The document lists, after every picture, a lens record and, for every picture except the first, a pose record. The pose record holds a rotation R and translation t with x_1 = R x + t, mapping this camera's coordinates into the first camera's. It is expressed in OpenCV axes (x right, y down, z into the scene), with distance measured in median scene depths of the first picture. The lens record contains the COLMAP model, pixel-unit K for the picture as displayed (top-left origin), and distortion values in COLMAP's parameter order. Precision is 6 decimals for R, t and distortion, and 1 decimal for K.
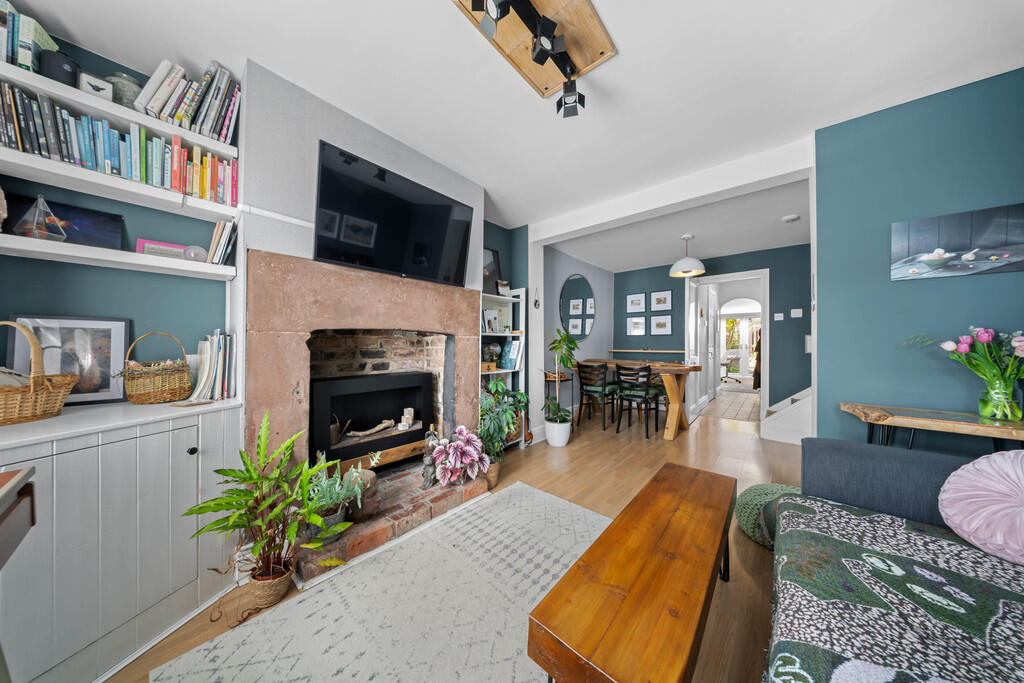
lens RADIAL K [[304.7, 0, 512.0], [0, 304.7, 341.5], [0, 0, 1]] dist [-0.000298, -0.000012]
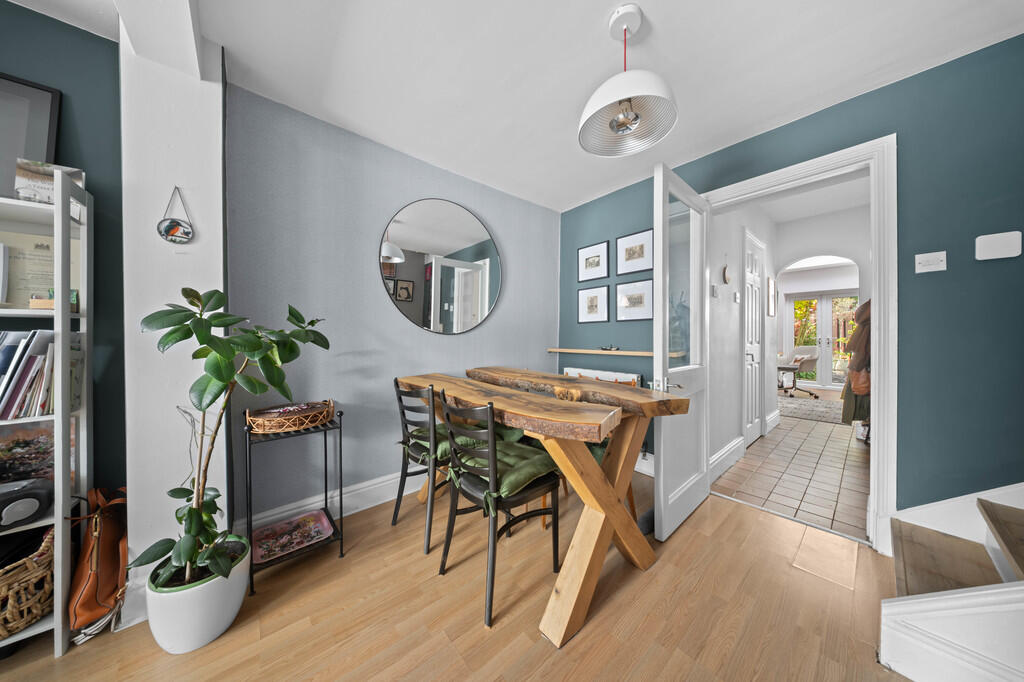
lens RADIAL K [[303.9, 0, 512.0], [0, 303.9, 341.0], [0, 0, 1]] dist [0.000414, 0.000040]
pose [[0.988965, -0.005476, -0.148048, 0.355403], [0.007220, 0.999911, 0.011245, 0.005653], [0.147973, -0.012190, 0.988916, 0.463425]]
